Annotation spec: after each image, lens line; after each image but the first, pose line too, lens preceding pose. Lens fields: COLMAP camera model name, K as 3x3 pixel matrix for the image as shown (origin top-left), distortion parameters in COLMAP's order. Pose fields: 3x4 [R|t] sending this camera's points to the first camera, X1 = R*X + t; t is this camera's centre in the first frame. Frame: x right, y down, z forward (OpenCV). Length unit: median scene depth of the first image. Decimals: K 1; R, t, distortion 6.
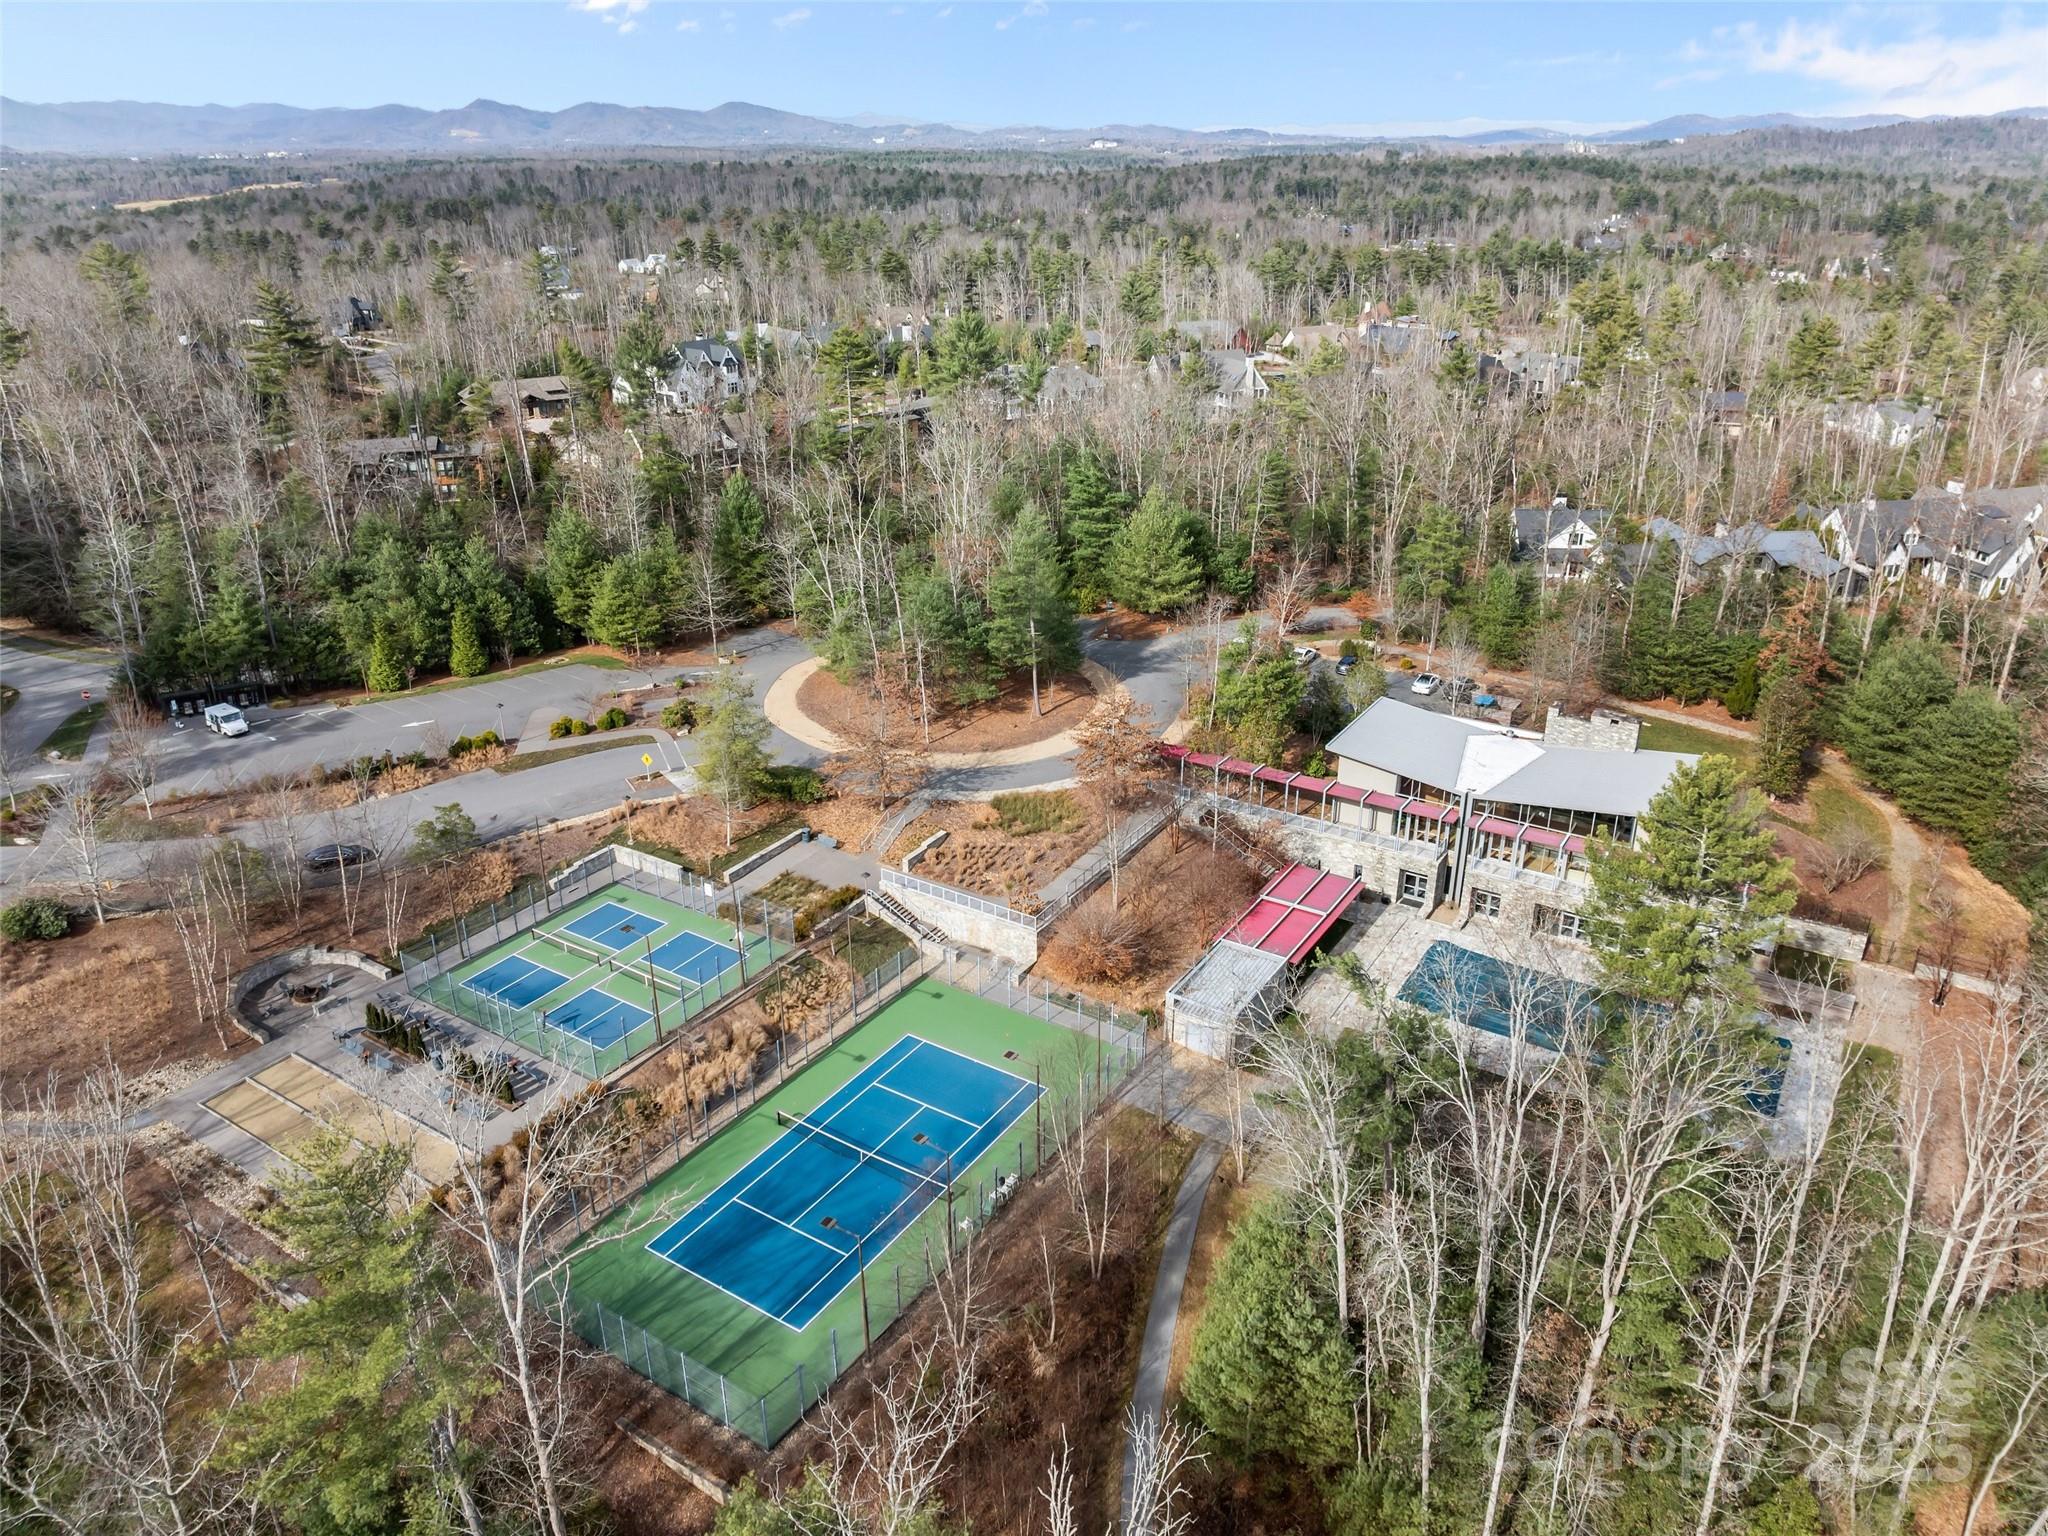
lens RADIAL K [[1412.7, 0, 1024.0], [0, 1412.7, 768.0], [0, 0, 1]] dist [-0.001349, -0.000395]
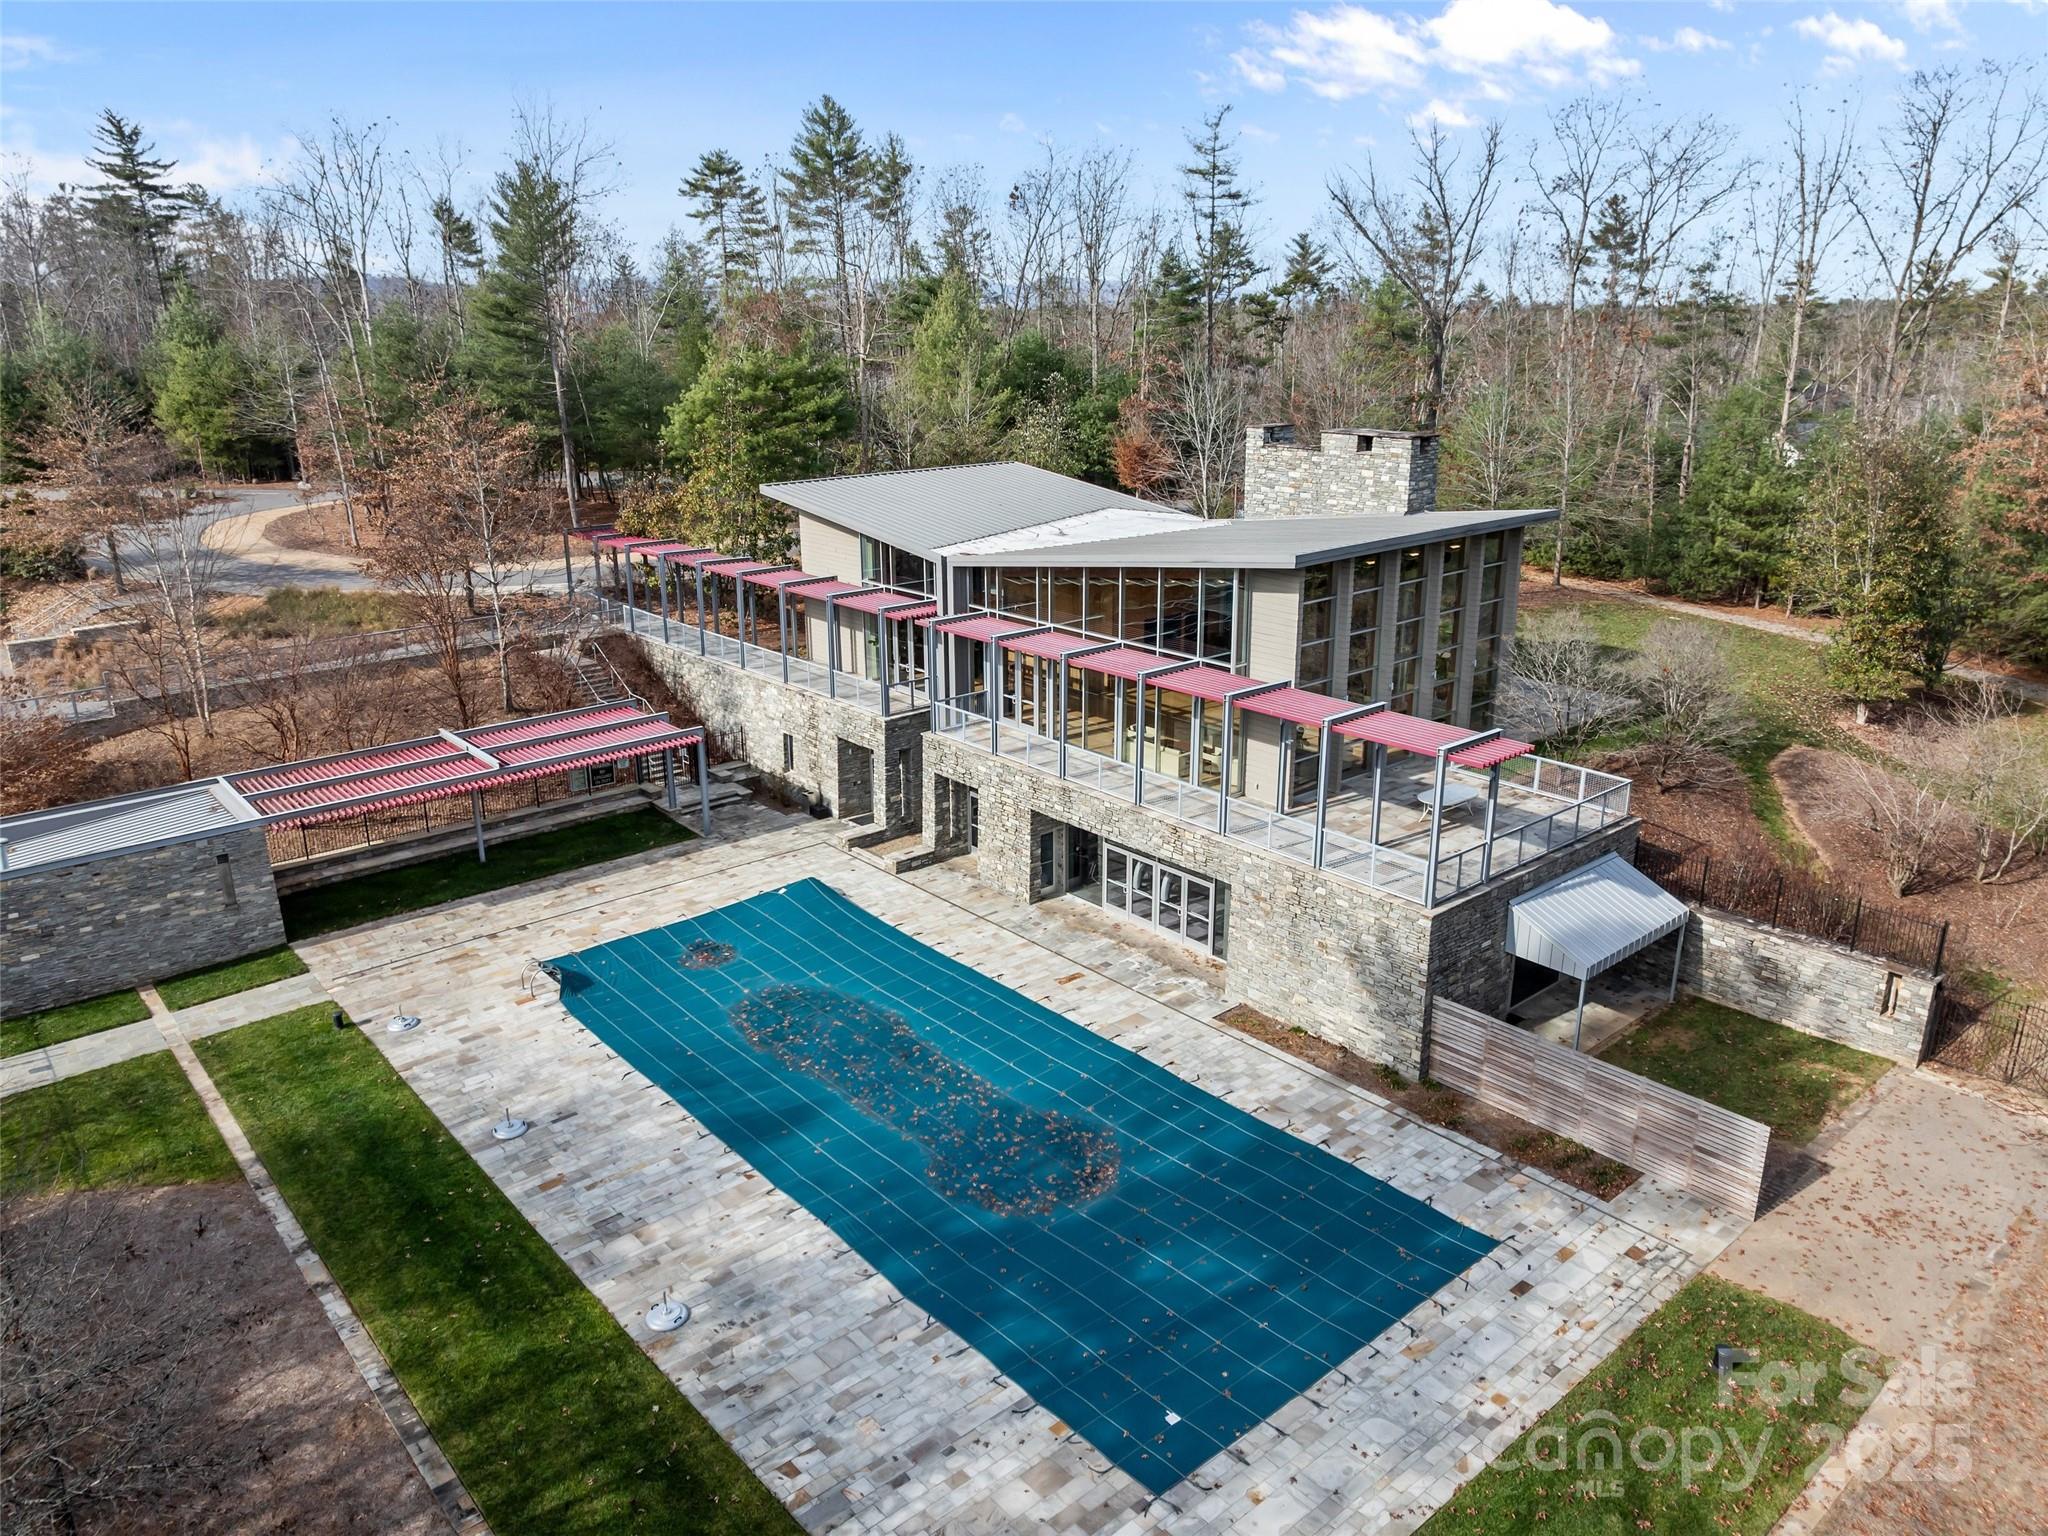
lens RADIAL K [[1412.7, 0, 1024.0], [0, 1412.7, 768.0], [0, 0, 1]] dist [-0.001349, -0.000395]
pose [[0.963315, 0.096456, -0.250442, 0.433477], [-0.126086, 0.986440, -0.105064, 0.119657], [0.236912, 0.132787, 0.962414, 0.582568]]
